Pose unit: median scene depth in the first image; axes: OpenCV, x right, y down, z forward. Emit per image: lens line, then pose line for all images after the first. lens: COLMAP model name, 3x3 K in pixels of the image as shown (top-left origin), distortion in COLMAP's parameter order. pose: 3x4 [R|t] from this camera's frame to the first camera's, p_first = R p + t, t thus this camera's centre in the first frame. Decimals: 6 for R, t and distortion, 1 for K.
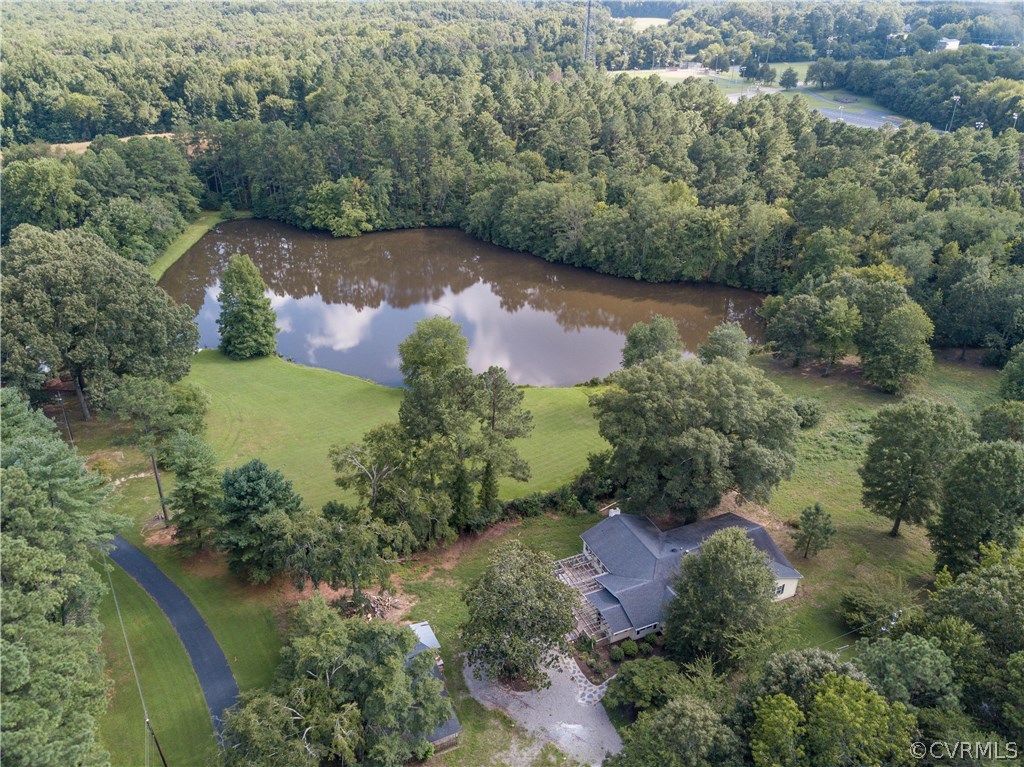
lens RADIAL K [[788.5, 0, 506.3], [0, 788.5, 387.5], [0, 0, 1]] dist [0.007253, 0.000093]
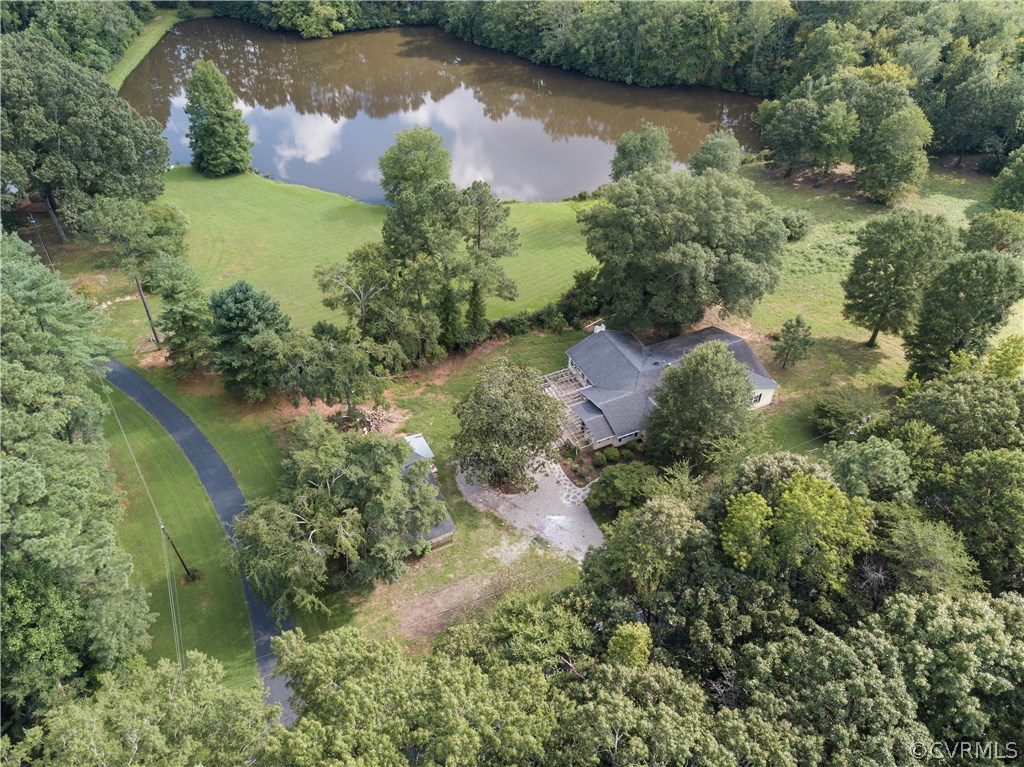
lens RADIAL K [[788.5, 0, 506.3], [0, 788.5, 387.5], [0, 0, 1]] dist [0.007253, 0.000093]
pose [[0.999752, -0.016999, 0.014360, 0.000132], [0.013263, 0.973370, 0.228857, -0.001461], [-0.017868, -0.228610, 0.973354, -0.006093]]
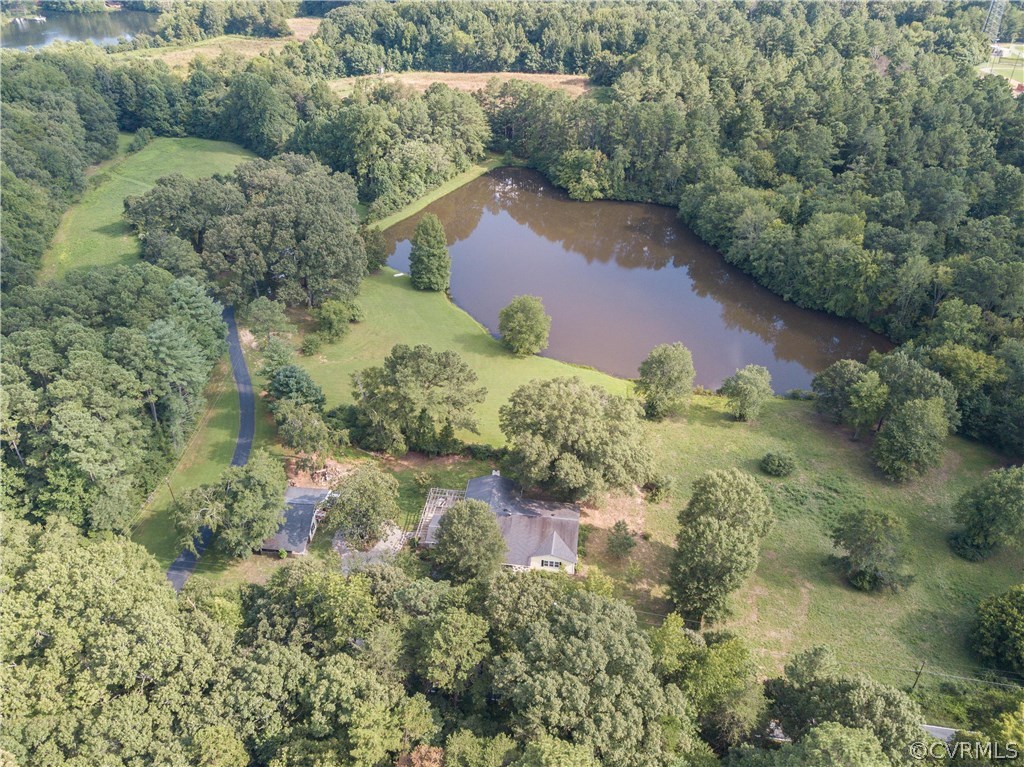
lens RADIAL K [[788.5, 0, 506.3], [0, 788.5, 387.5], [0, 0, 1]] dist [0.007253, 0.000093]
pose [[0.850327, 0.297285, -0.434242, 0.725631], [-0.248988, 0.954226, 0.165704, -0.228751], [0.463626, -0.032782, 0.885424, -0.230432]]
